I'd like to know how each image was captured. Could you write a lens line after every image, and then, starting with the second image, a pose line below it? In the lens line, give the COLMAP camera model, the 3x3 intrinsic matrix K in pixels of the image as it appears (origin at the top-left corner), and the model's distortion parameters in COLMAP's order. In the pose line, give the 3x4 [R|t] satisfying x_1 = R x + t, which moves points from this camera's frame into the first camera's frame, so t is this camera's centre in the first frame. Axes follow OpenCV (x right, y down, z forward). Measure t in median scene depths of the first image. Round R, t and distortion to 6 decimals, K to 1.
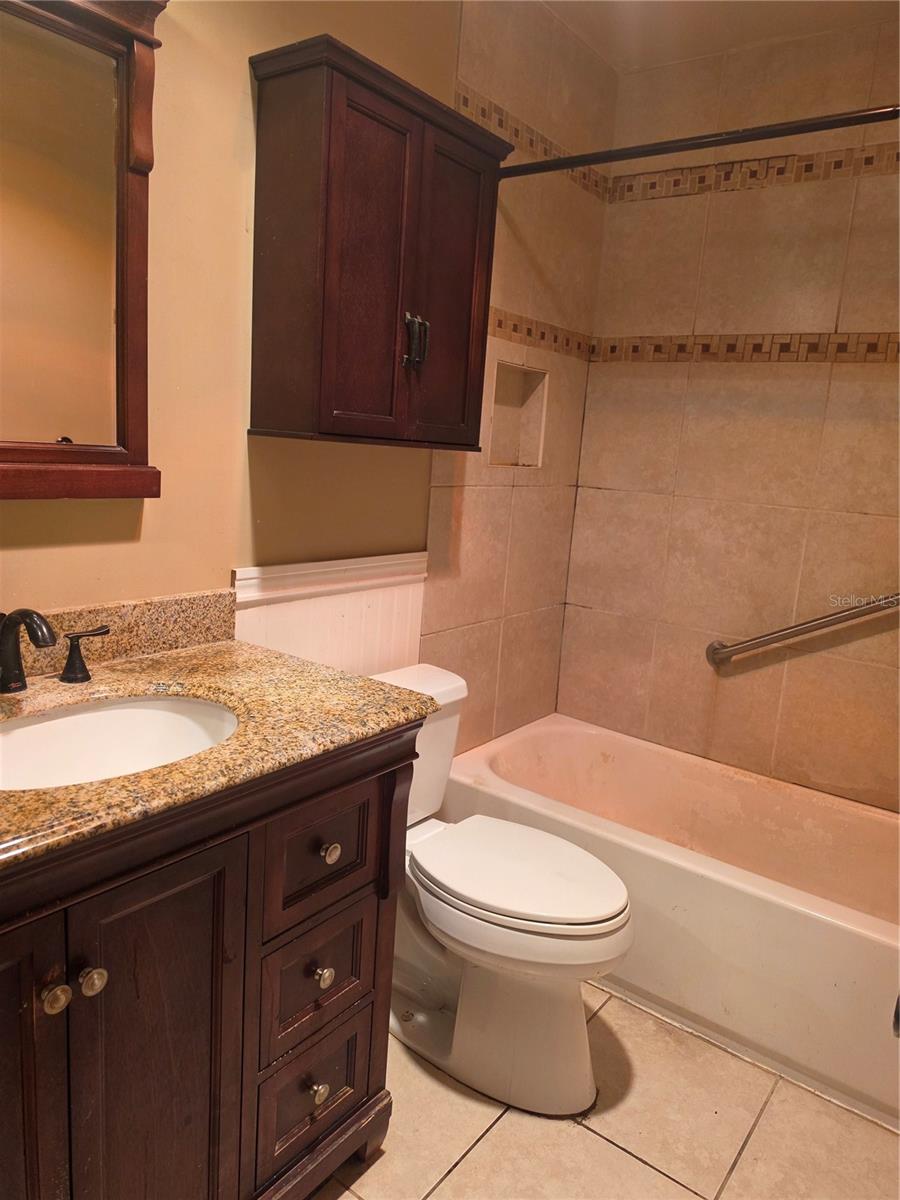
lens RADIAL K [[830.0, 0, 457.5], [0, 830.0, 611.6], [0, 0, 1]] dist [0.053692, -0.050164]
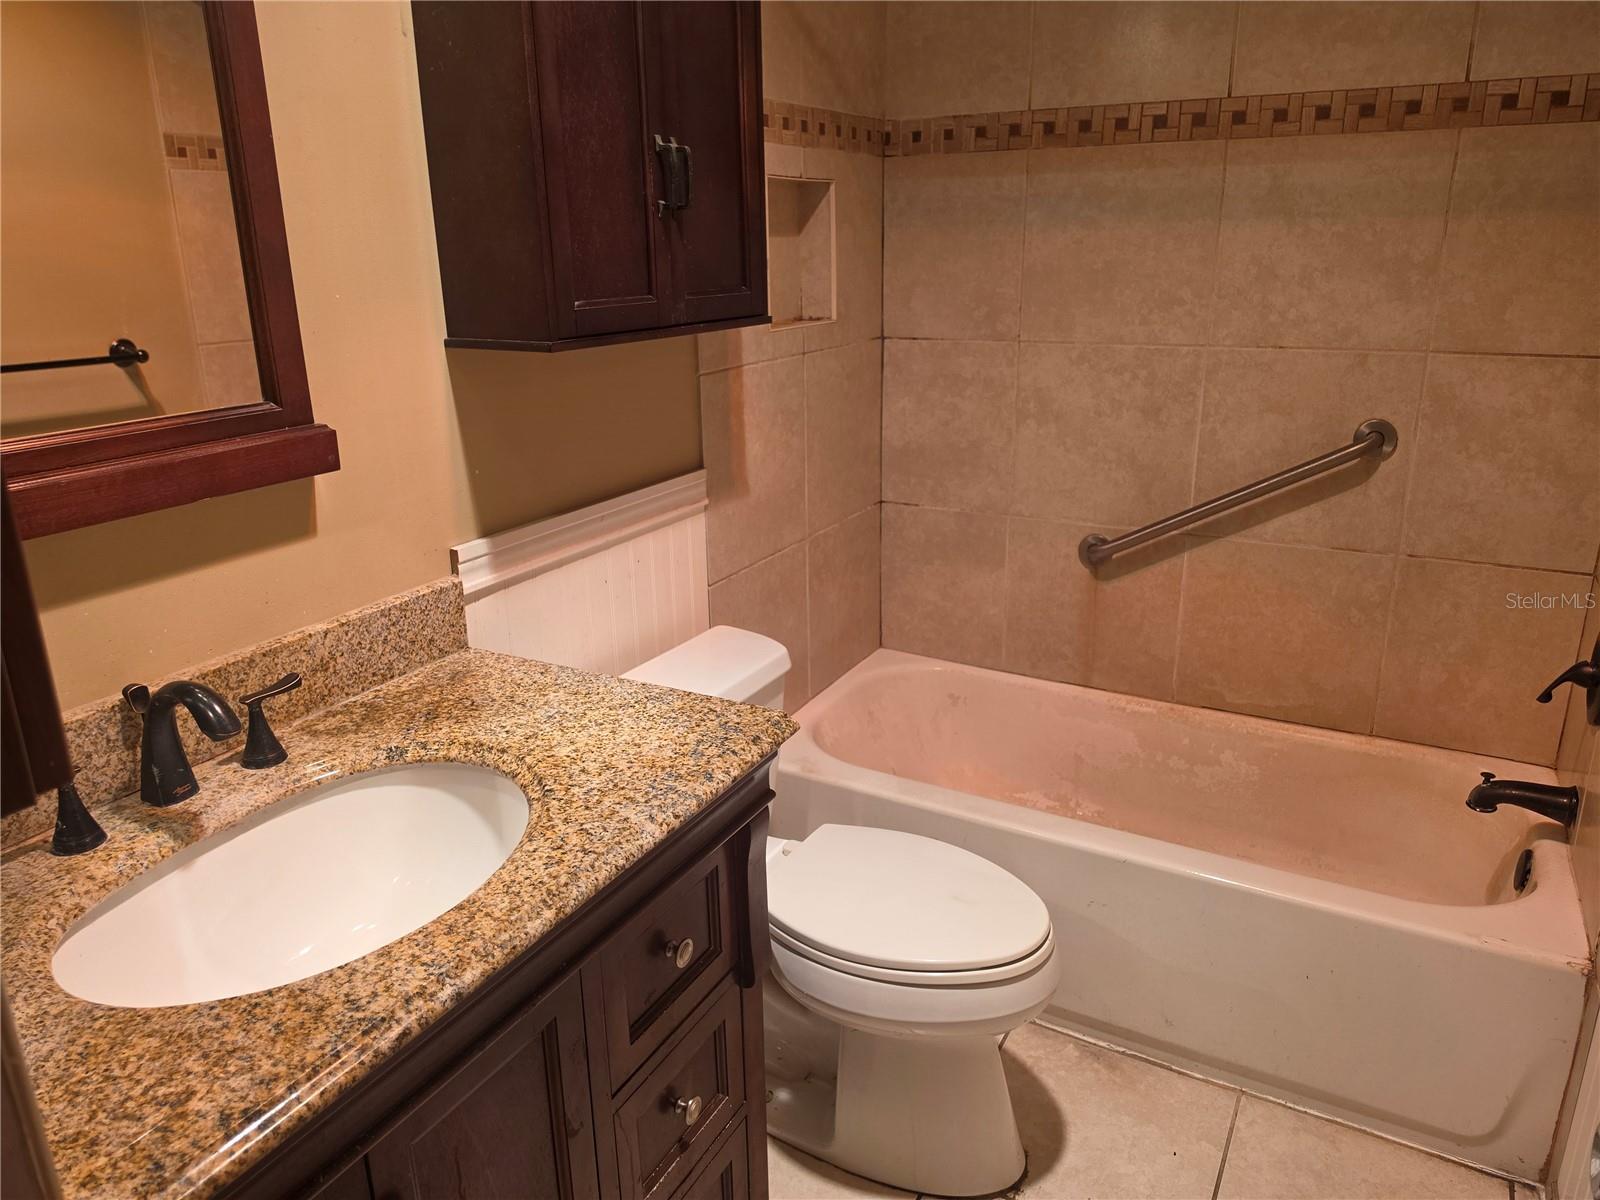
lens RADIAL K [[1106.7, 0, 792.0], [0, 1106.7, 600.4], [0, 0, 1]] dist [0.053692, -0.050164]
pose [[0.987314, -0.124194, 0.098924, -0.079859], [0.111021, 0.985402, 0.129066, -0.085461], [-0.113509, -0.116446, 0.986689, 0.054821]]
